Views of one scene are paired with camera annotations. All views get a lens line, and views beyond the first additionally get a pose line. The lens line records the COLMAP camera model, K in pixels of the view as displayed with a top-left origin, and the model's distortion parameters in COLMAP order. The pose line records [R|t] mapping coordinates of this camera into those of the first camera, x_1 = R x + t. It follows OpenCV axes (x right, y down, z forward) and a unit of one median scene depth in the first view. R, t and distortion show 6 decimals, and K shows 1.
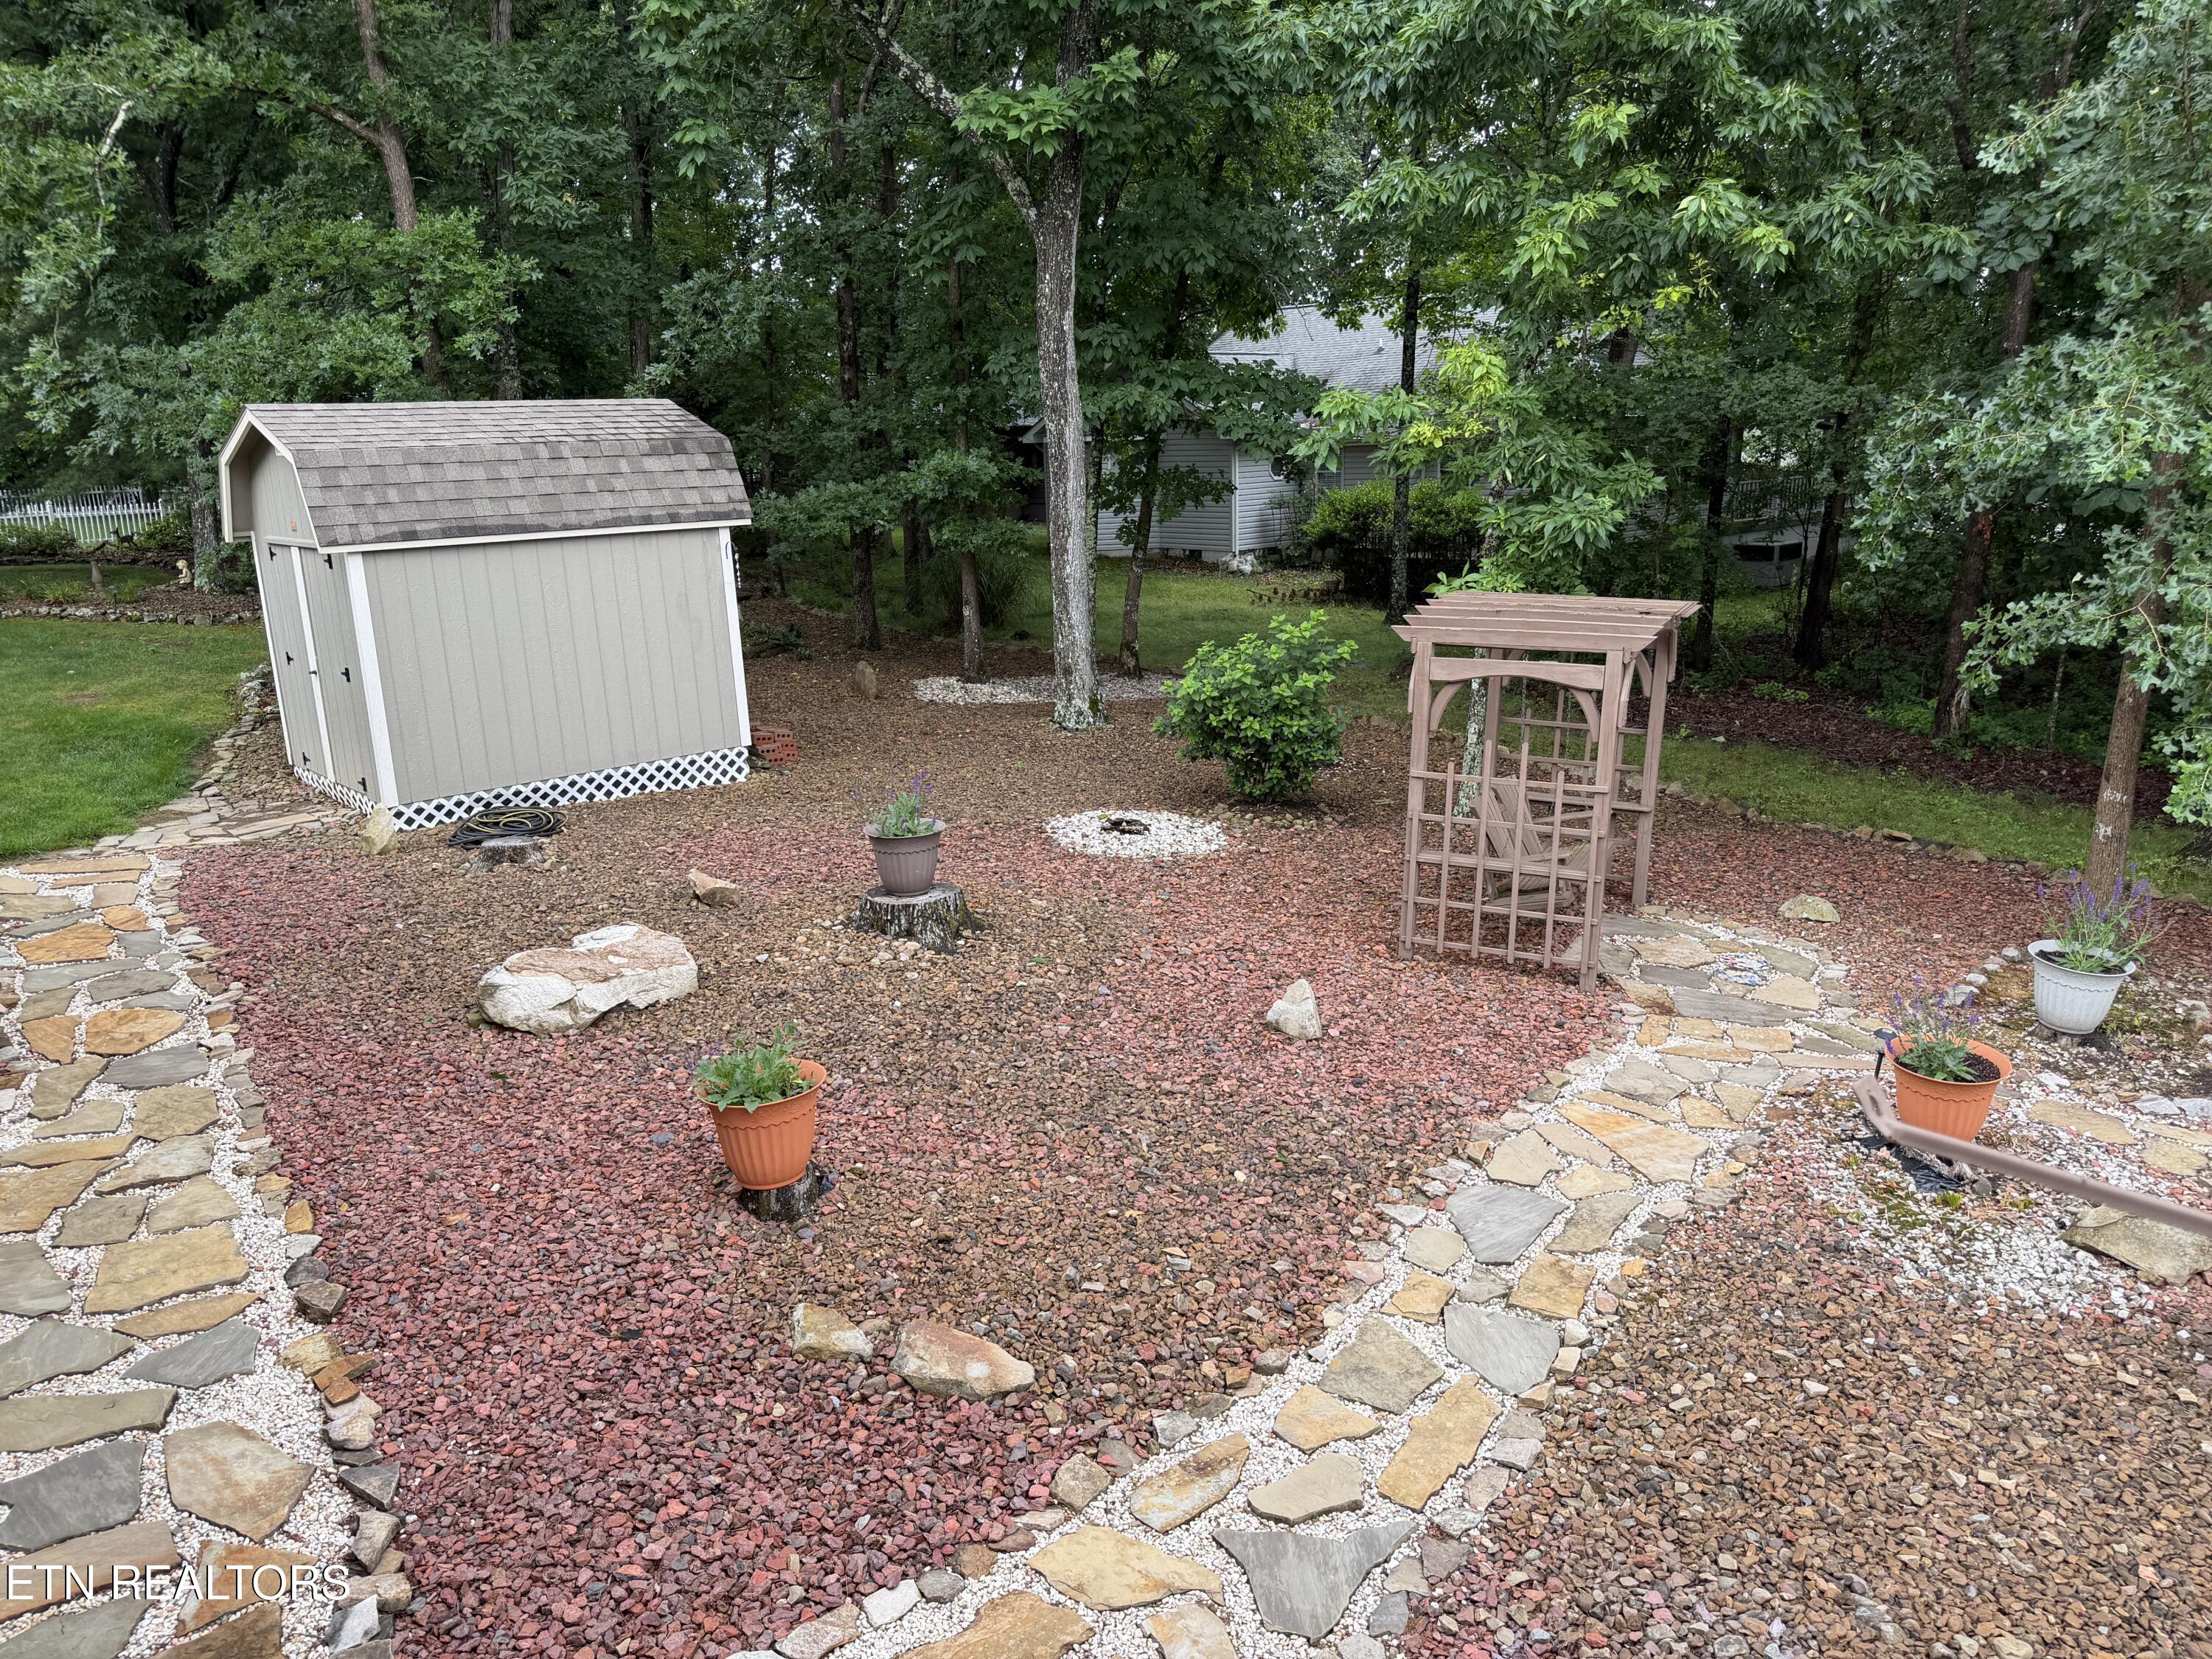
lens RADIAL K [[1562.5, 0, 1095.1], [0, 1562.5, 832.7], [0, 0, 1]] dist [0.059118, -0.070666]
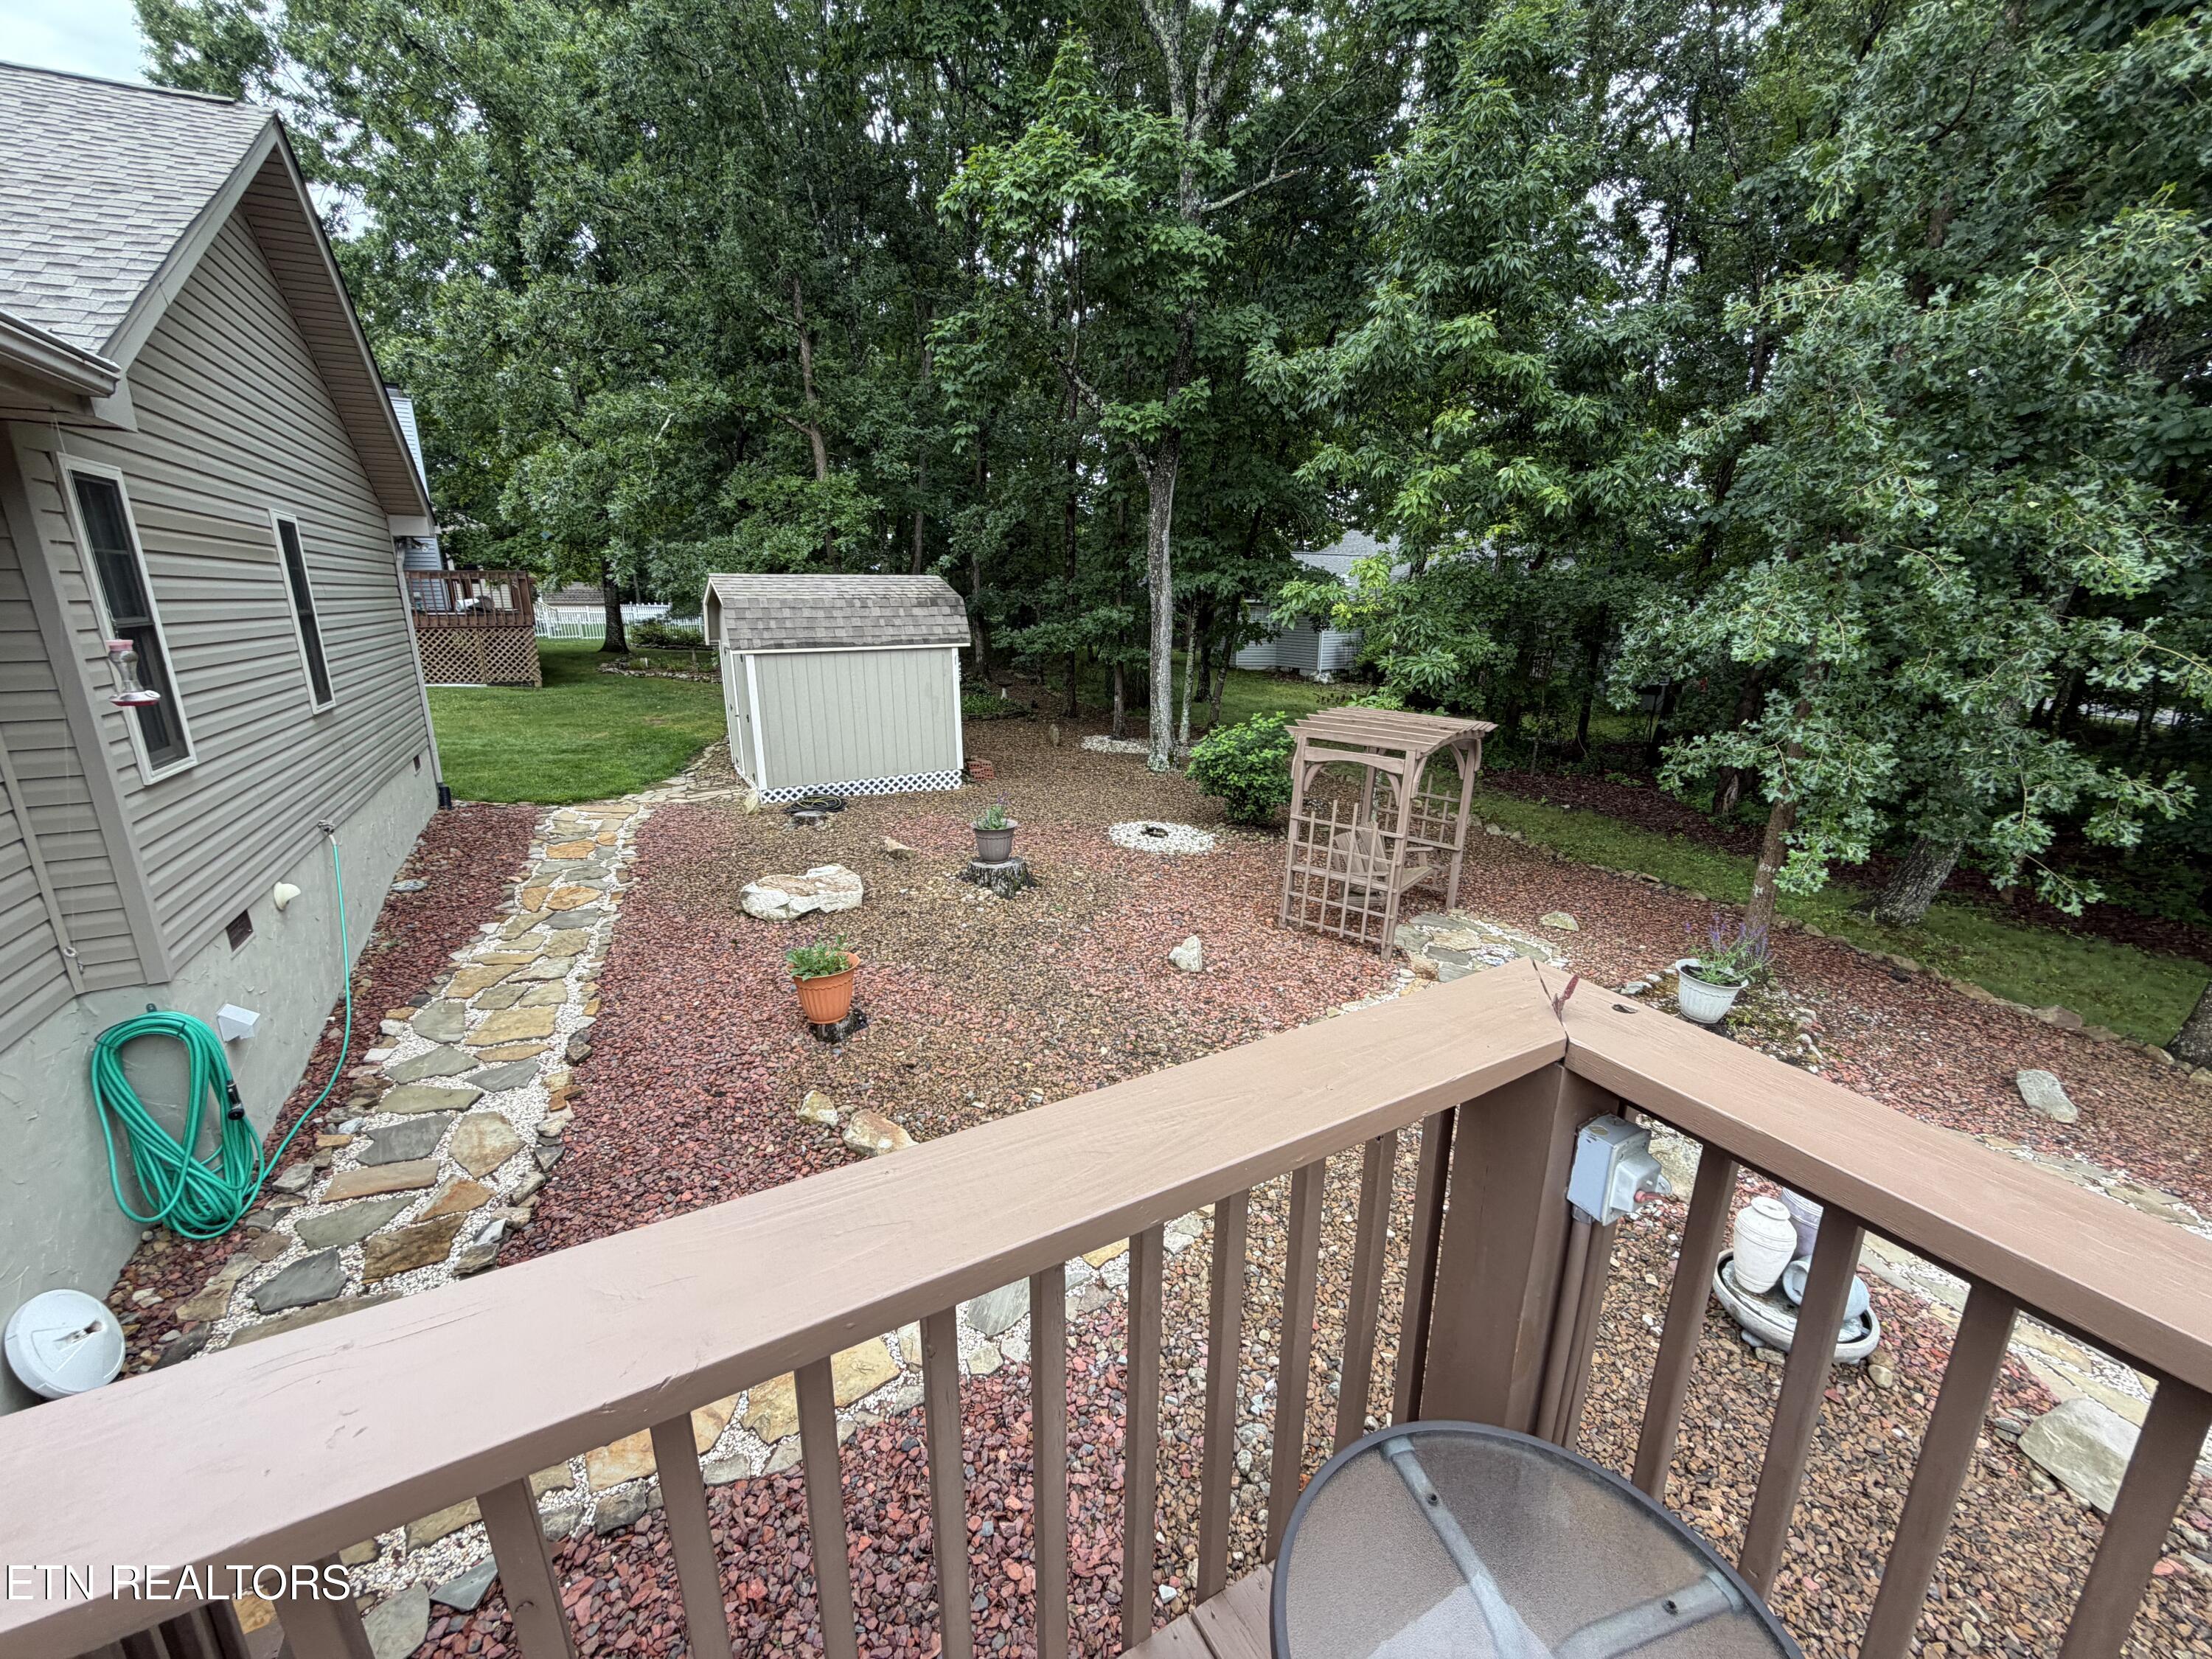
lens RADIAL K [[886.2, 0, 1093.9], [0, 886.2, 830.9], [0, 0, 1]] dist [0.001452, -0.000221]
pose [[0.977996, 0.082405, -0.191659, 0.178654], [-0.080074, 0.996591, 0.019888, -0.024505], [0.192644, -0.004103, 0.981260, 0.045870]]
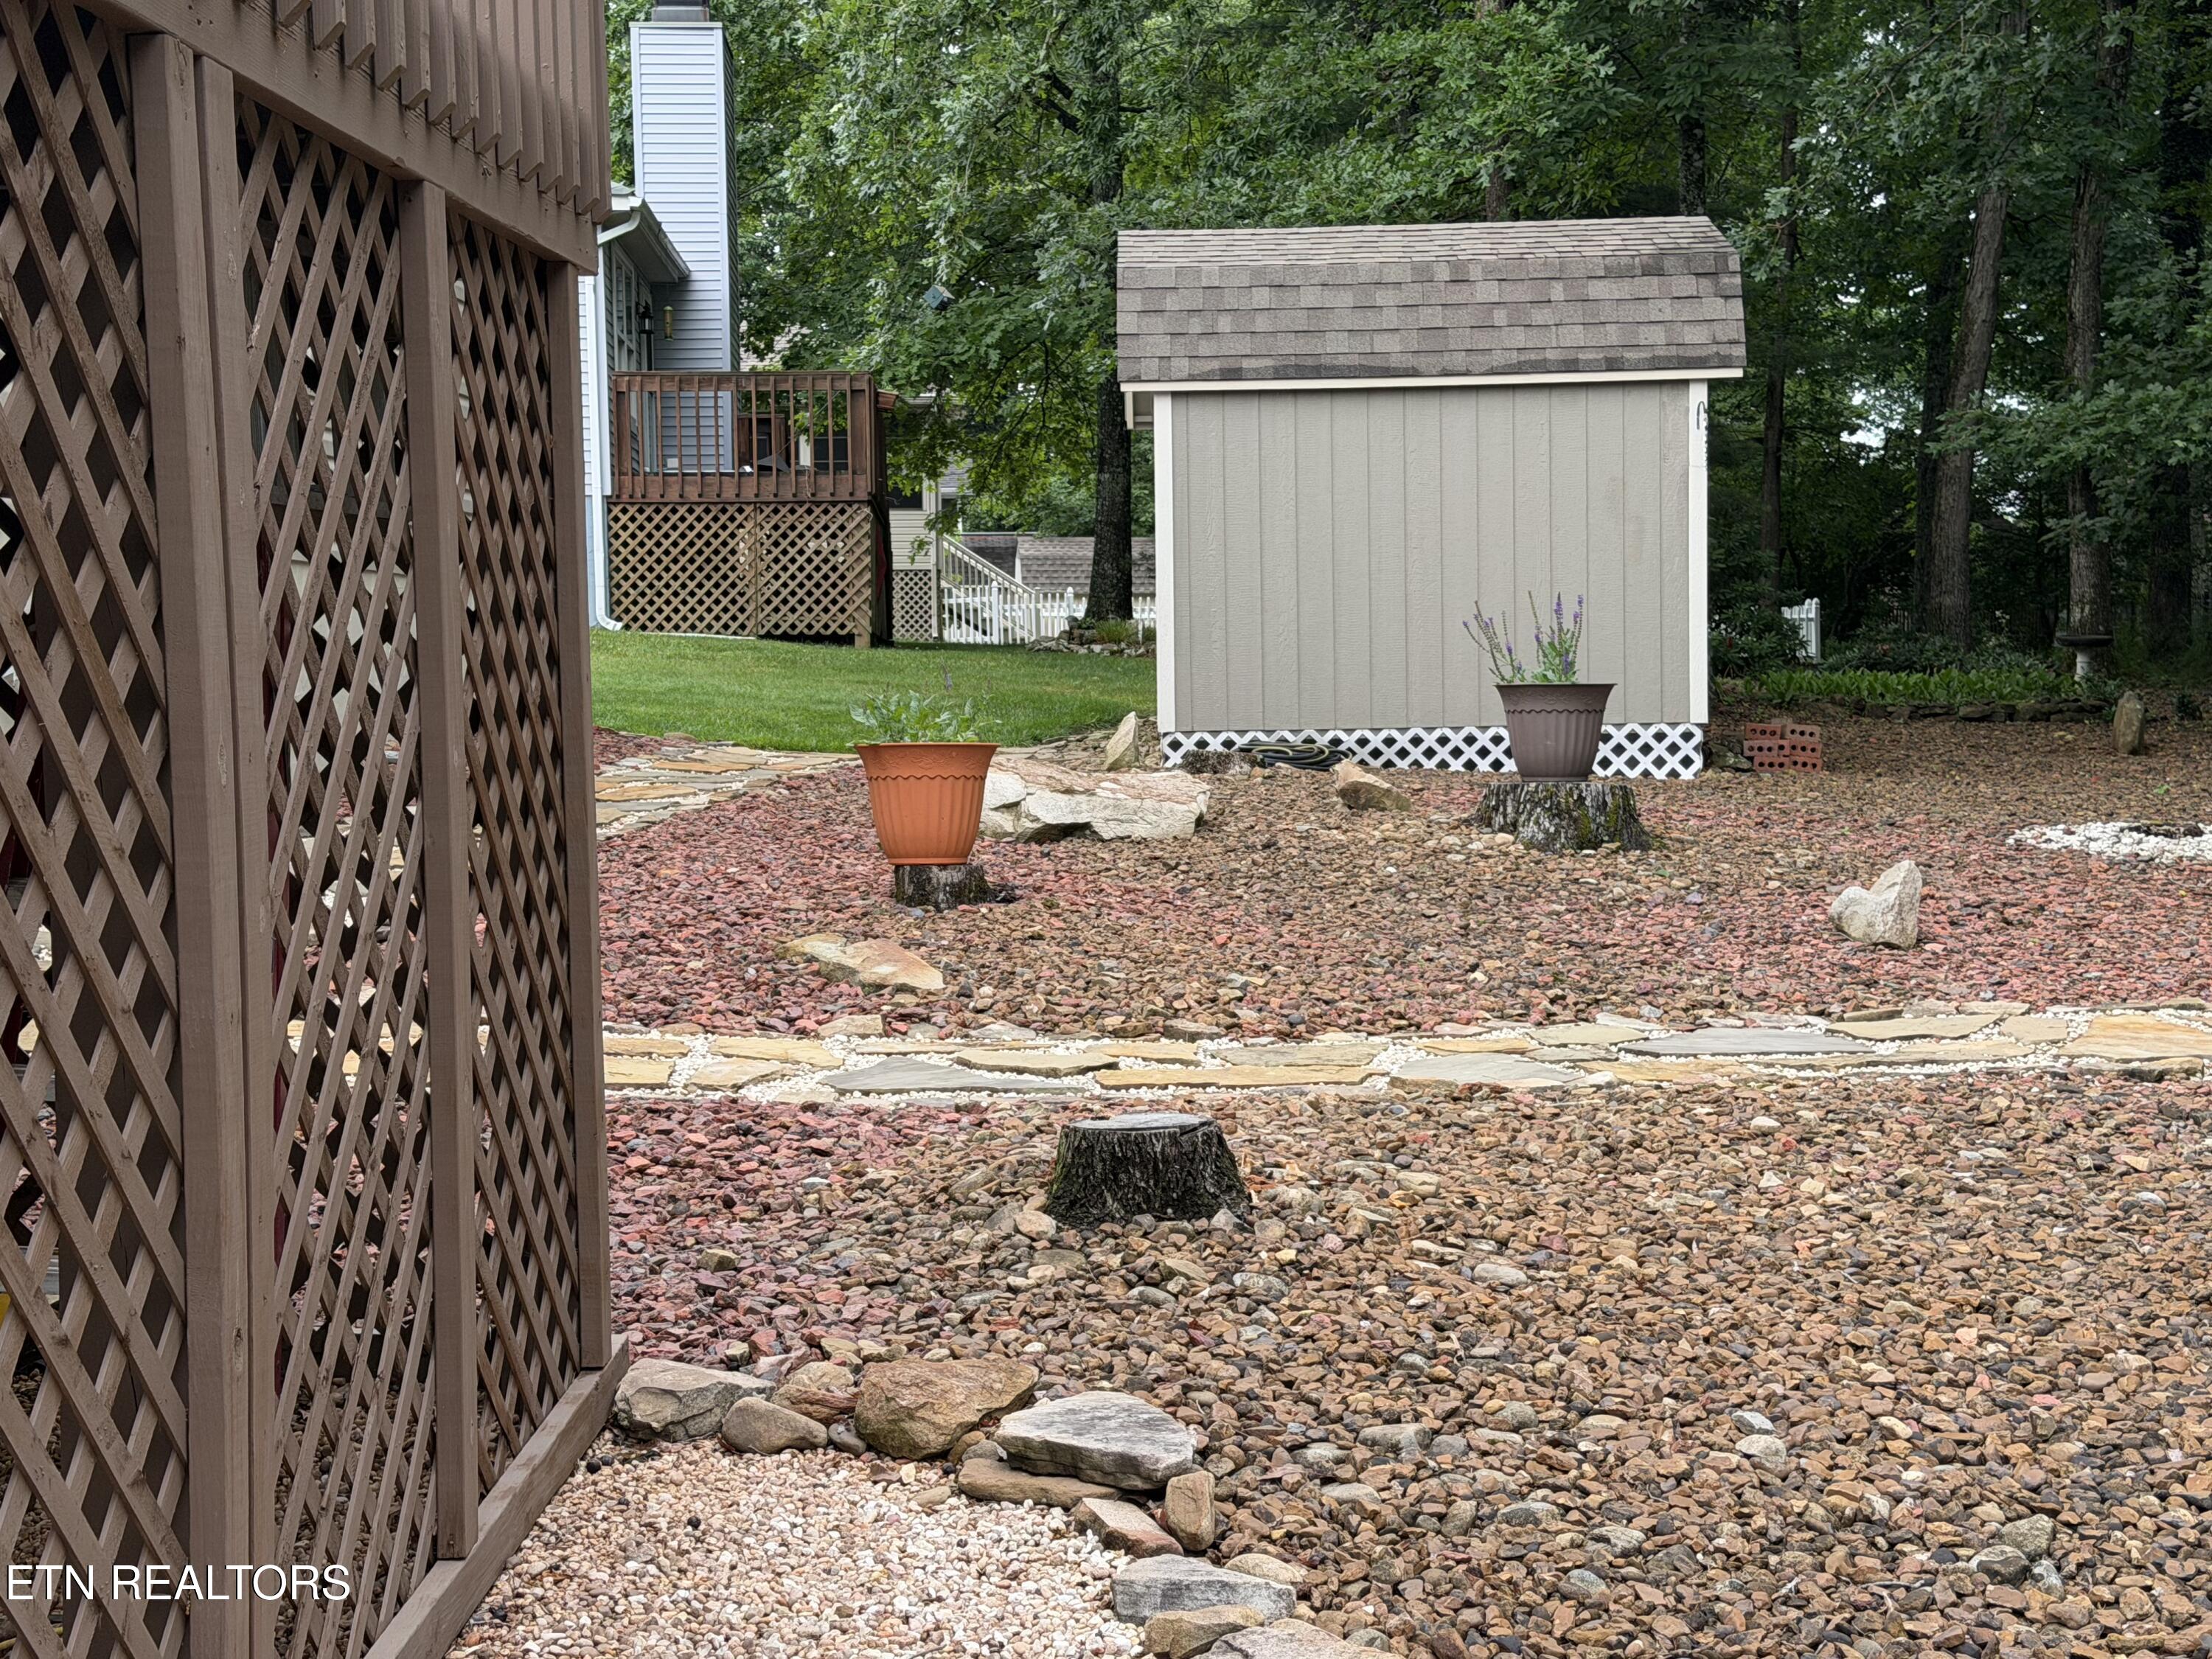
lens RADIAL K [[3113.7, 0, 1086.7], [0, 3113.7, 826.6], [0, 0, 1]] dist [0.178195, 0.000000]
pose [[0.721029, 0.052658, -0.690902, 0.670056], [-0.185200, 0.975478, -0.118928, 0.255806], [0.667697, 0.213706, 0.713100, -0.084409]]
